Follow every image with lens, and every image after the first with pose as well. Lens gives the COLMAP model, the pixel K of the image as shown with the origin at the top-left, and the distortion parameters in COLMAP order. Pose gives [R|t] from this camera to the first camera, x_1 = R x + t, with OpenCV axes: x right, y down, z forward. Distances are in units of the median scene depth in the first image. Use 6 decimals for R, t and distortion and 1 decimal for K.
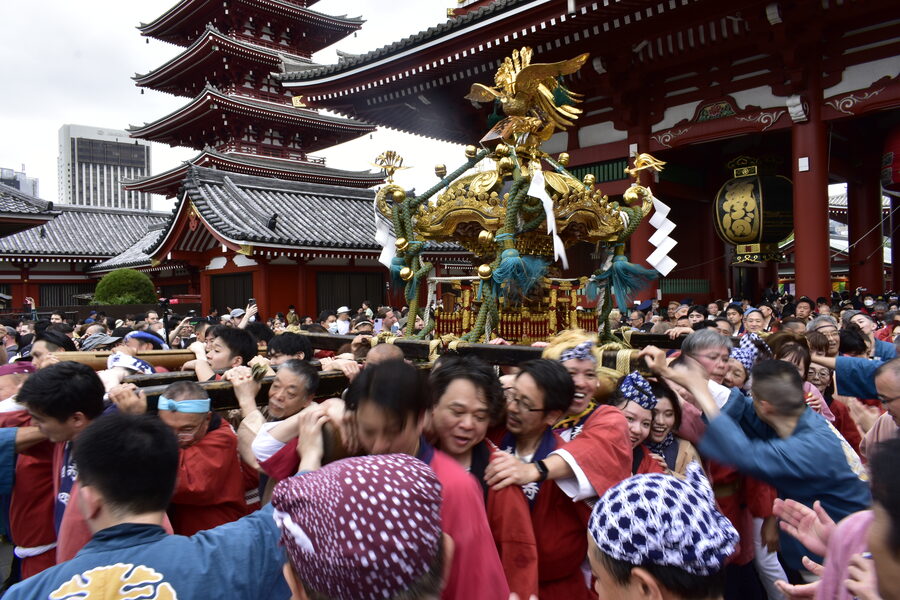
lens RADIAL K [[702.3, 0, 450.0], [0, 702.3, 300.0], [0, 0, 1]] dist [-0.016051, 0.009197]
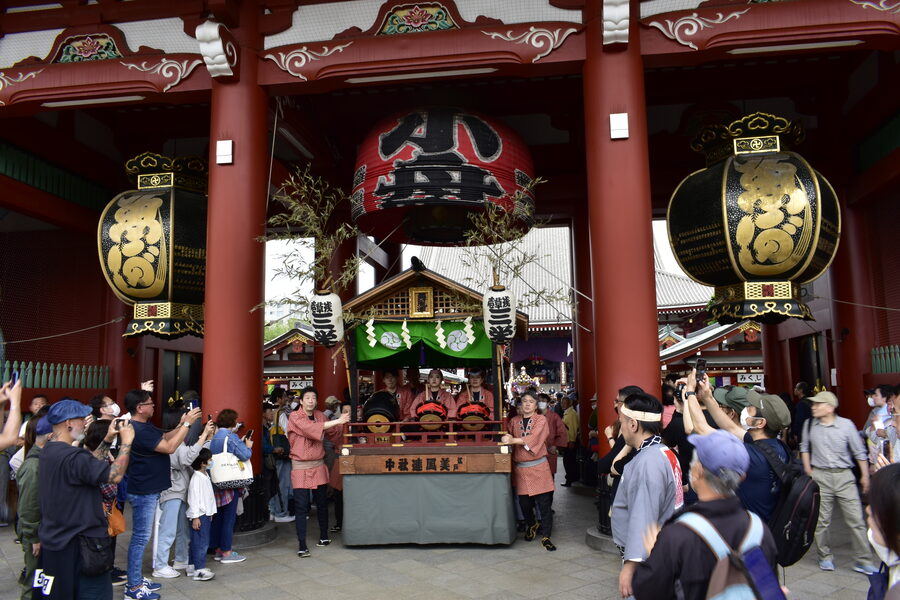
lens RADIAL K [[695.3, 0, 453.4], [0, 695.3, 301.1], [0, 0, 1]] dist [-0.017642, 0.007488]
pose [[0.795850, 0.091477, 0.598544, 0.208599], [-0.001138, 0.988746, -0.149600, 0.003114], [-0.605493, 0.118378, 0.786998, 0.296263]]
